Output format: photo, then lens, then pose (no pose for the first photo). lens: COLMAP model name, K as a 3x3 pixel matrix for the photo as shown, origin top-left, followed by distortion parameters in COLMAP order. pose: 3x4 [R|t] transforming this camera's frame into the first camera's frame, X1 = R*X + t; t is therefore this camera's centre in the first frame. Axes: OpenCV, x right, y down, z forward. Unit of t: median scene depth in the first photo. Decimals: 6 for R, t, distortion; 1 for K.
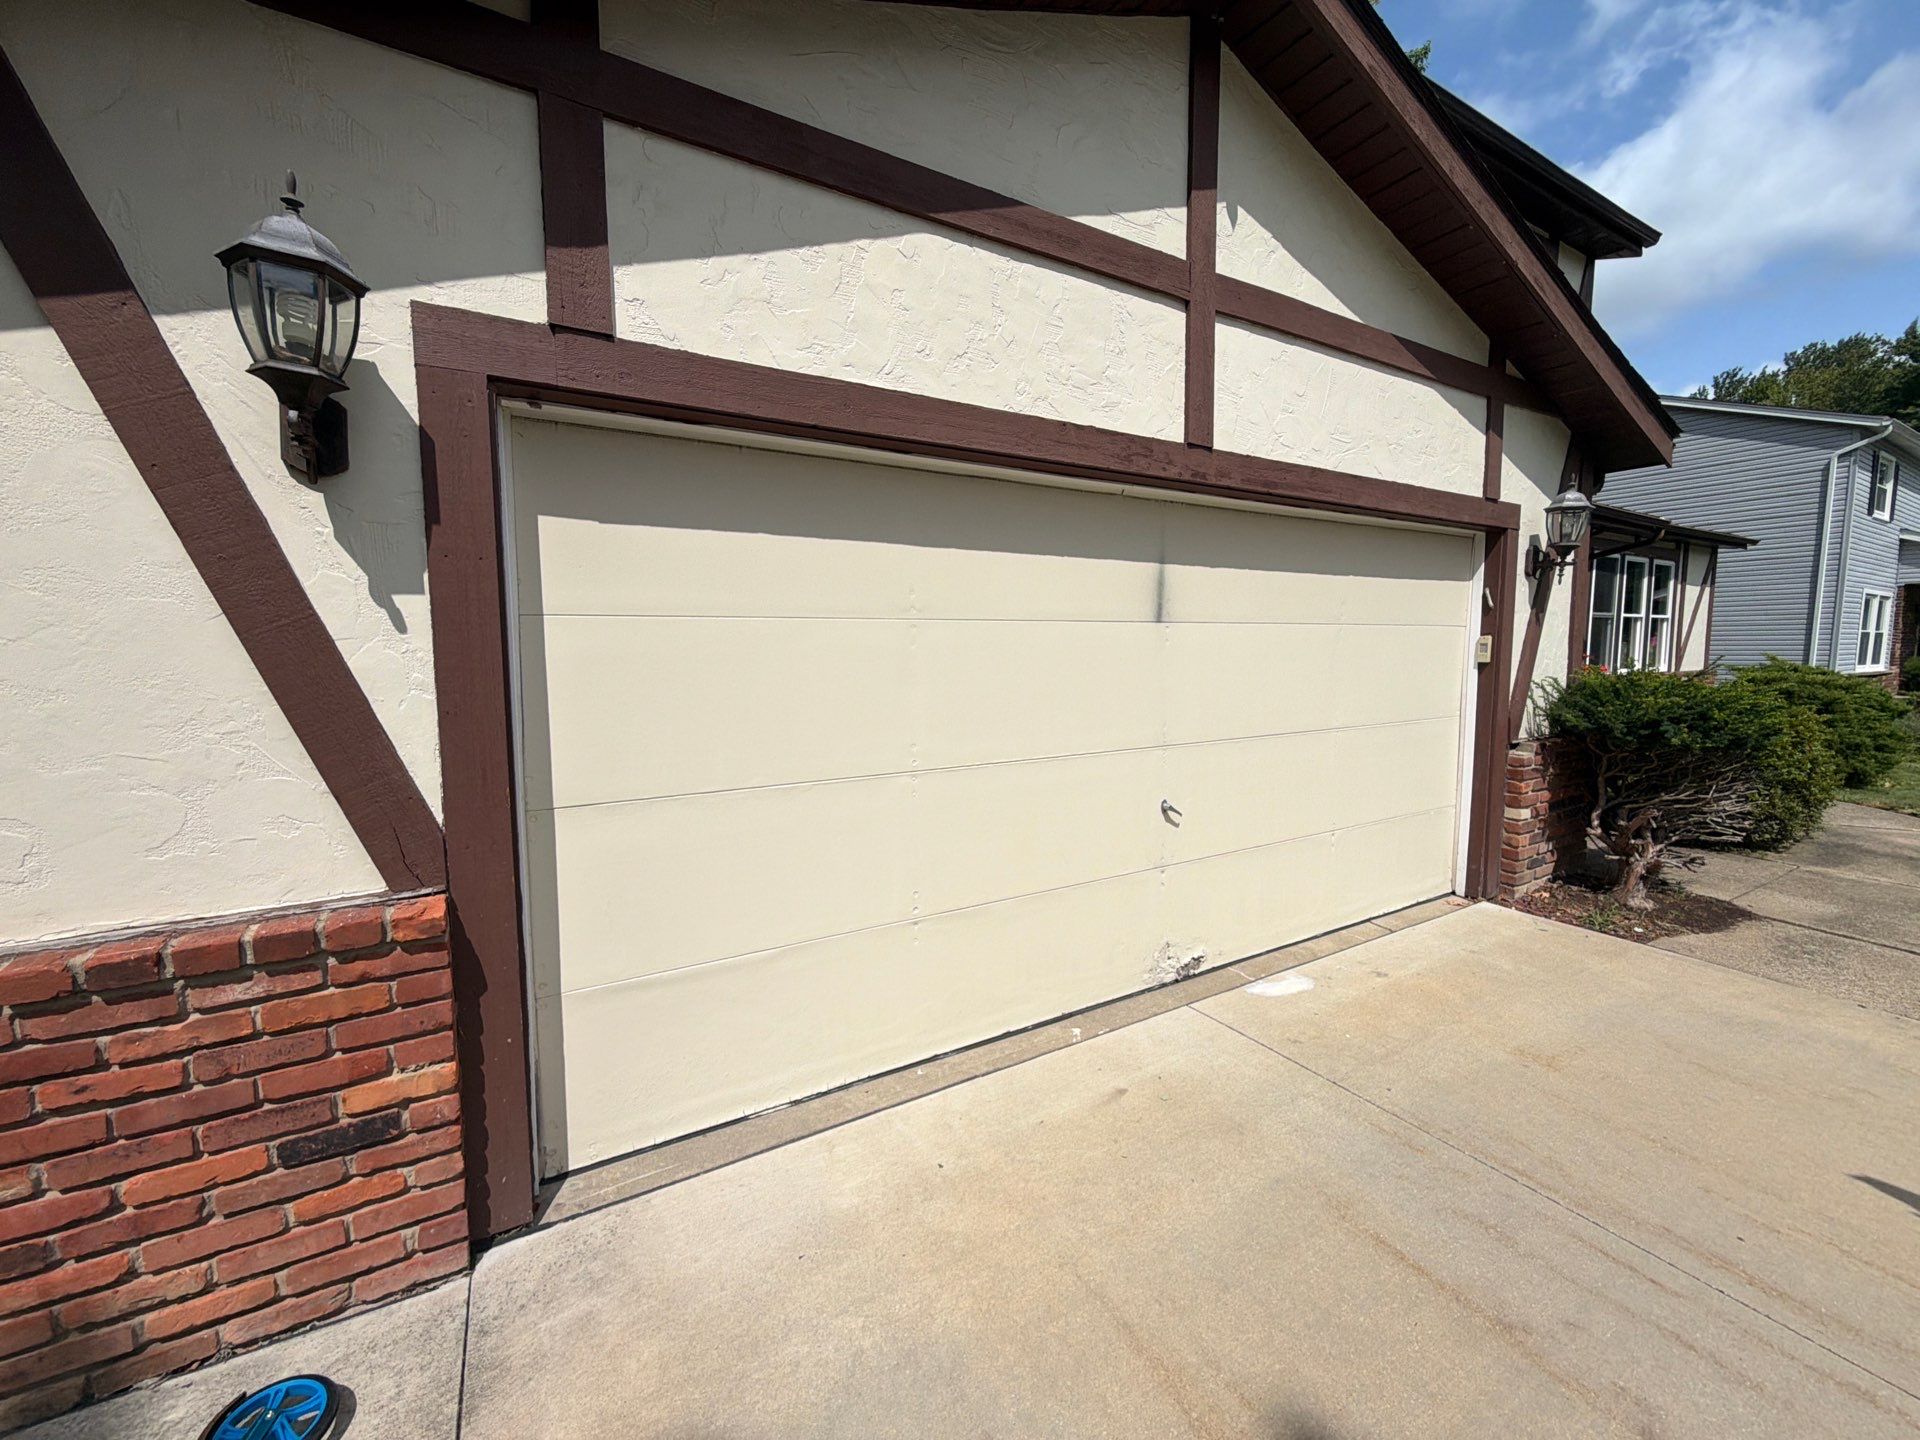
lens RADIAL K [[769.0, 0, 960.2], [0, 769.0, 720.8], [0, 0, 1]] dist [-0.000829, 0.000389]
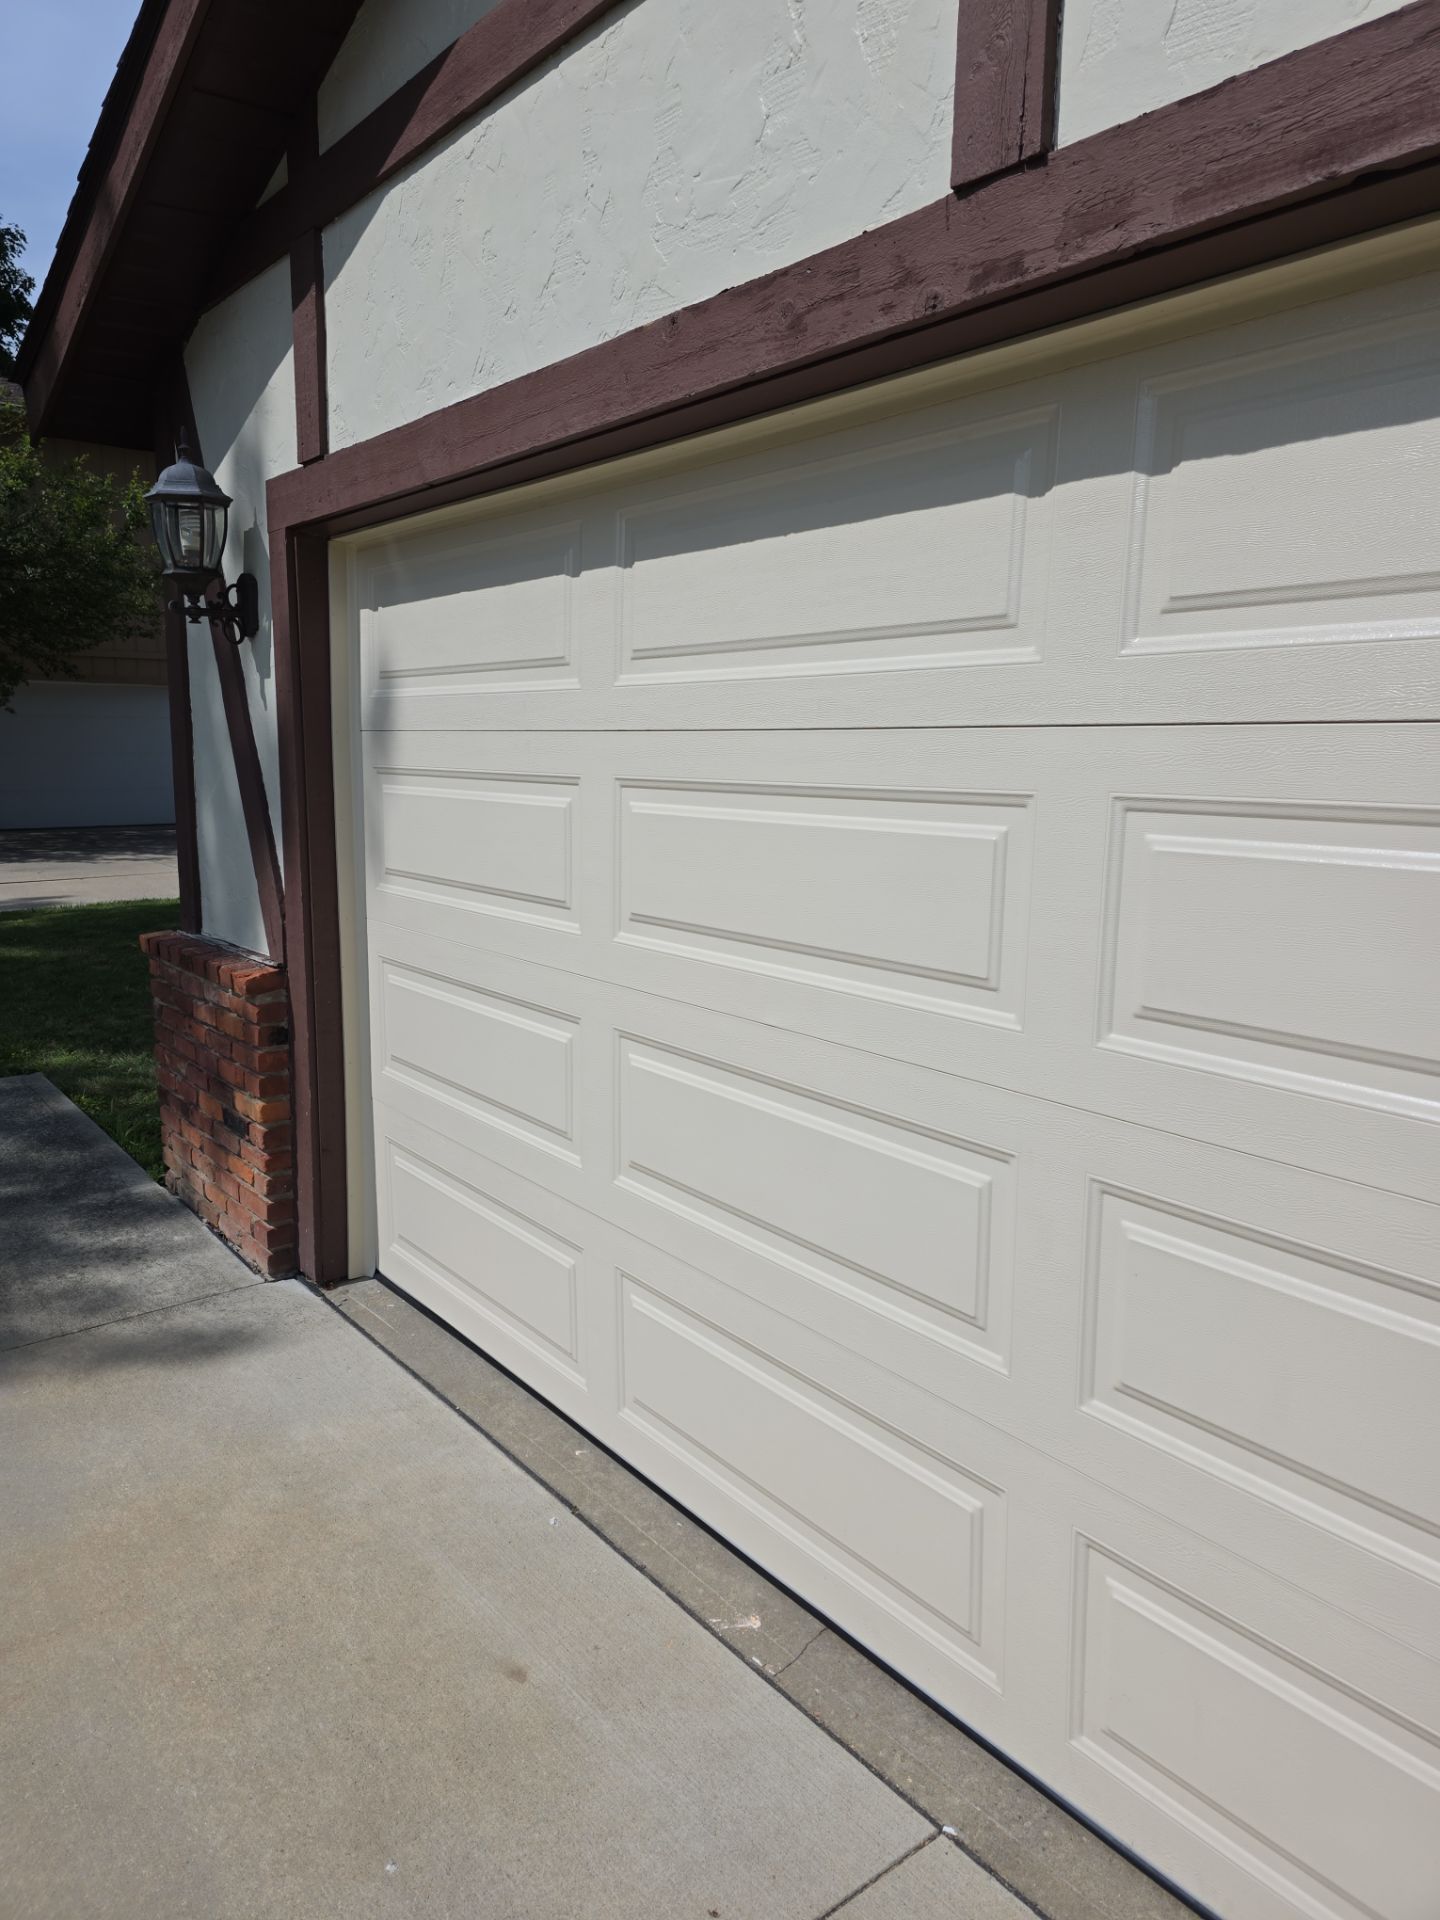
lens RADIAL K [[1290.9, 0, 699.1], [0, 1290.9, 930.8], [0, 0, 1]] dist [0.046679, -0.043903]
pose [[0.125647, 0.150145, -0.980647, 0.995257], [-0.103074, 0.985107, 0.137621, -0.131673], [0.986706, 0.083787, 0.139252, 0.957806]]
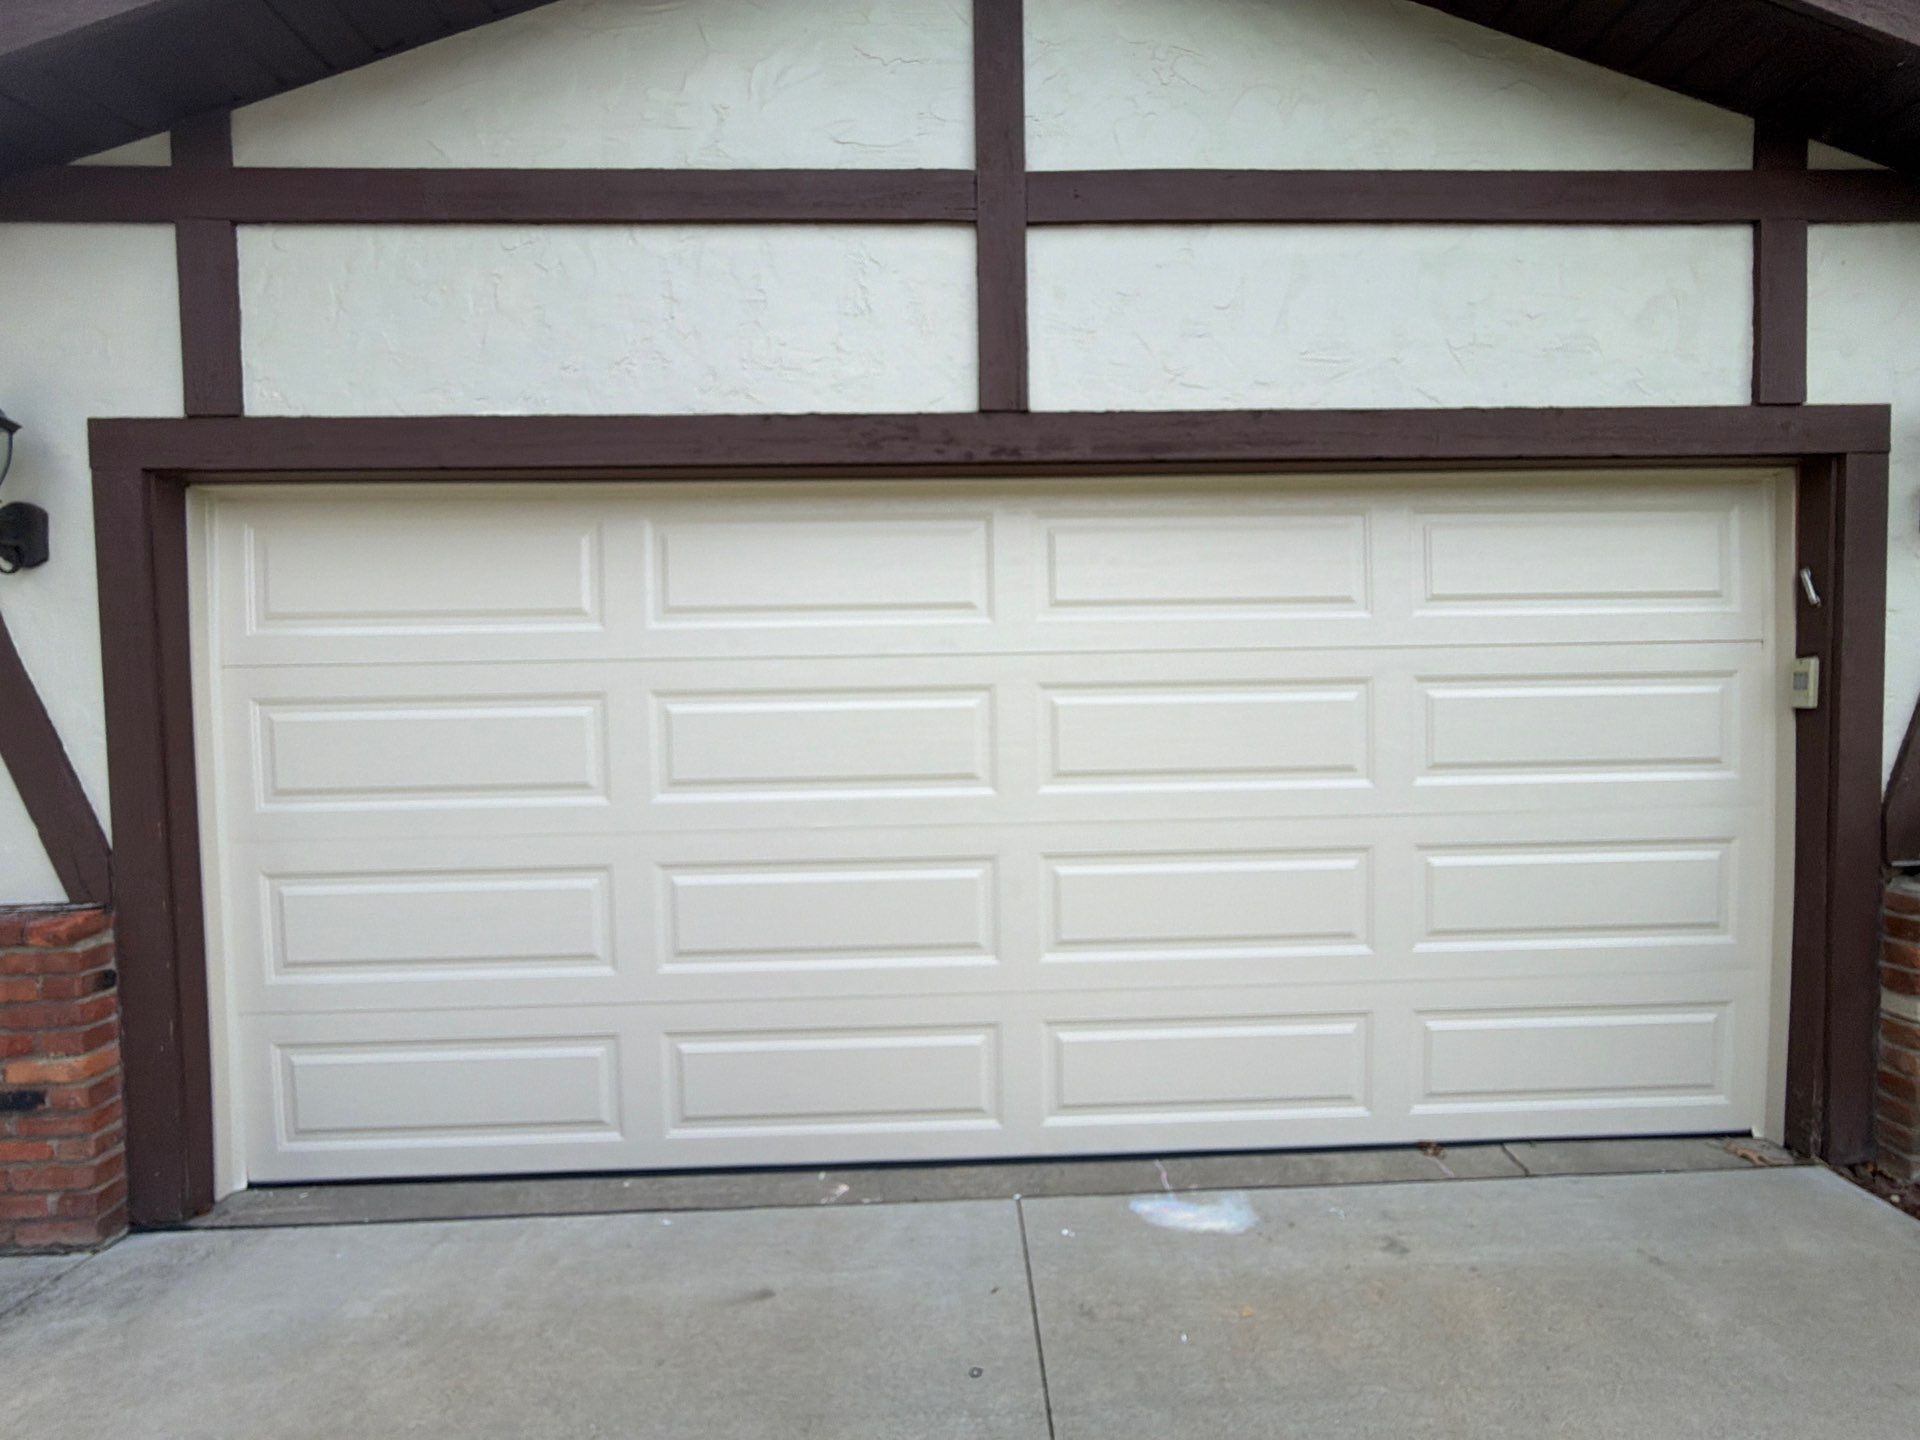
lens RADIAL K [[769.0, 0, 963.8], [0, 769.0, 721.2], [0, 0, 1]] dist [-0.000829, 0.000389]
pose [[0.872225, 0.009878, -0.489005, 0.730349], [-0.034417, 0.998557, -0.041218, -0.041663], [0.487893, 0.052781, 0.871306, 0.423833]]
